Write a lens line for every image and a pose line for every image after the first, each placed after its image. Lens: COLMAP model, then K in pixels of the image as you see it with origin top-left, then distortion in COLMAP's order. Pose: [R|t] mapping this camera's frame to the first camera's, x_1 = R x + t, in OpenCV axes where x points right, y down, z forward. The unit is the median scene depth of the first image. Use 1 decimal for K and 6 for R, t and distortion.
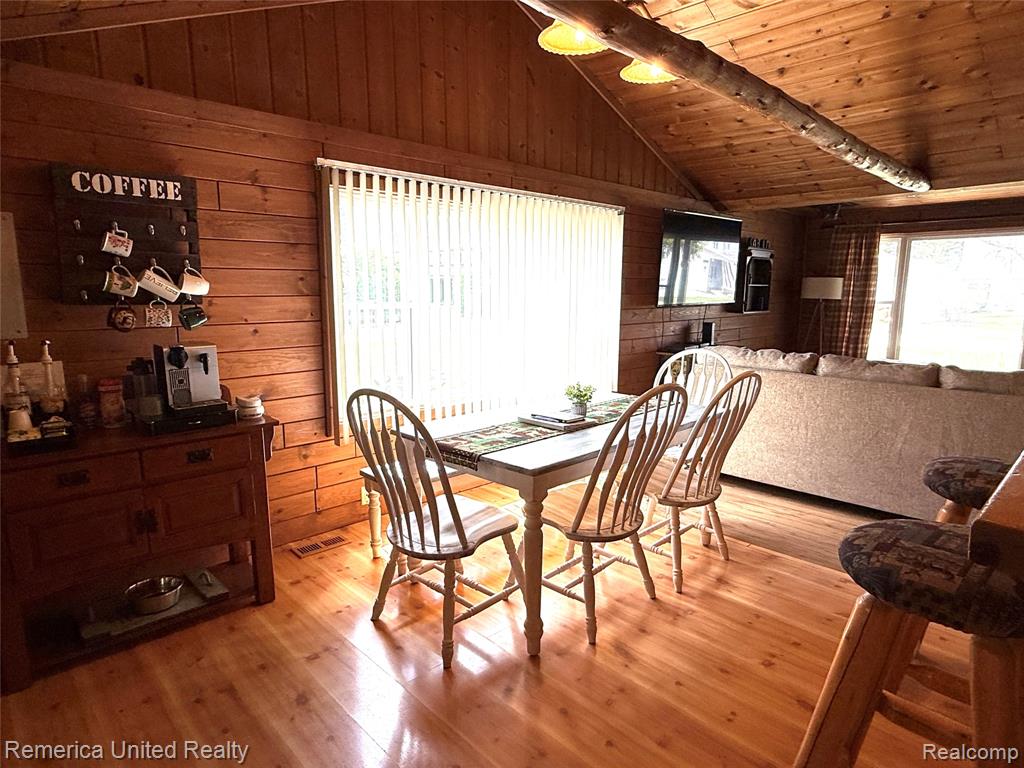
lens RADIAL K [[585.5, 0, 511.2], [0, 585.5, 384.3], [0, 0, 1]] dist [-0.005104, 0.004053]
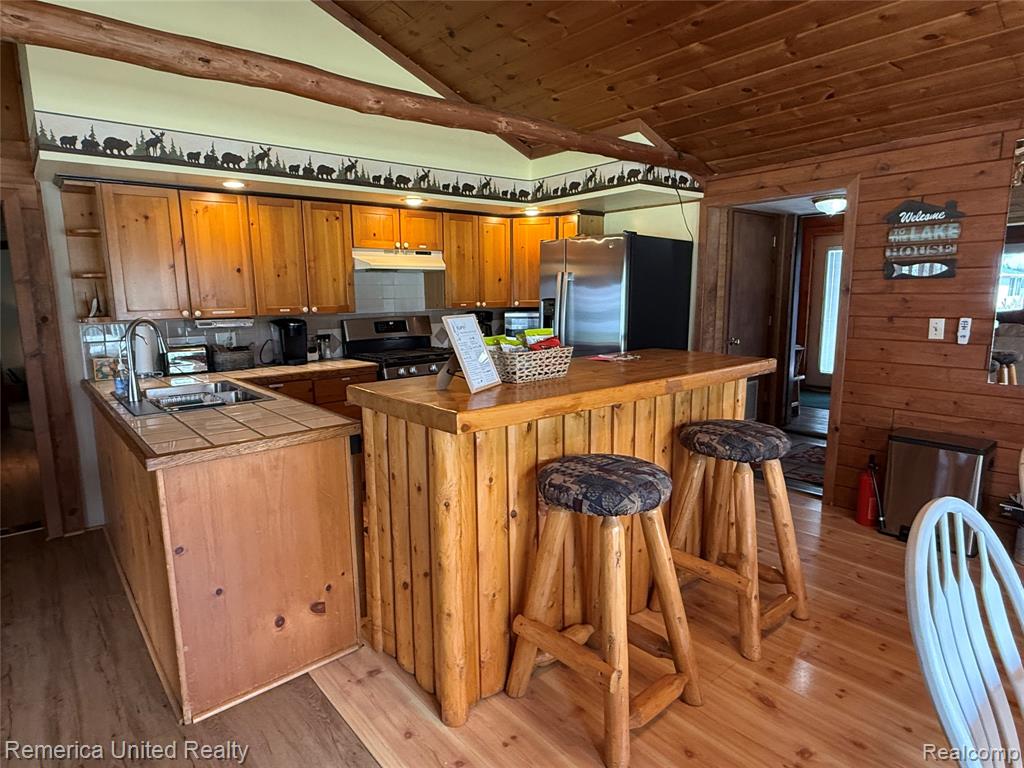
lens RADIAL K [[585.5, 0, 509.3], [0, 585.5, 382.3], [0, 0, 1]] dist [-0.005104, 0.004053]
pose [[-0.998009, 0.002467, 0.063026, 0.612915], [0.022204, 0.949014, 0.314450, -0.212303], [-0.059037, 0.315223, -0.947179, 1.253759]]
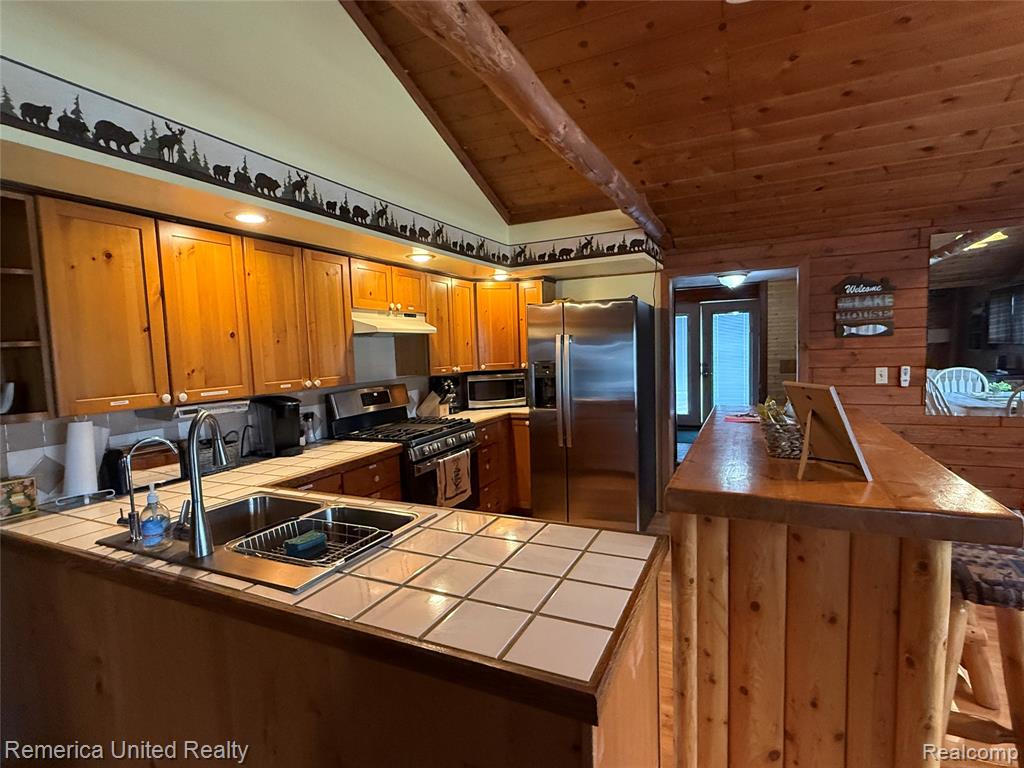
lens RADIAL K [[504.3, 0, 509.6], [0, 504.3, 384.7], [0, 0, 1]] dist [-0.000611, 0.000019]
pose [[-0.934897, 0.057035, -0.350307, 1.164799], [-0.025153, 0.973875, 0.225688, -0.170878], [0.354027, 0.219806, -0.909038, 0.903829]]
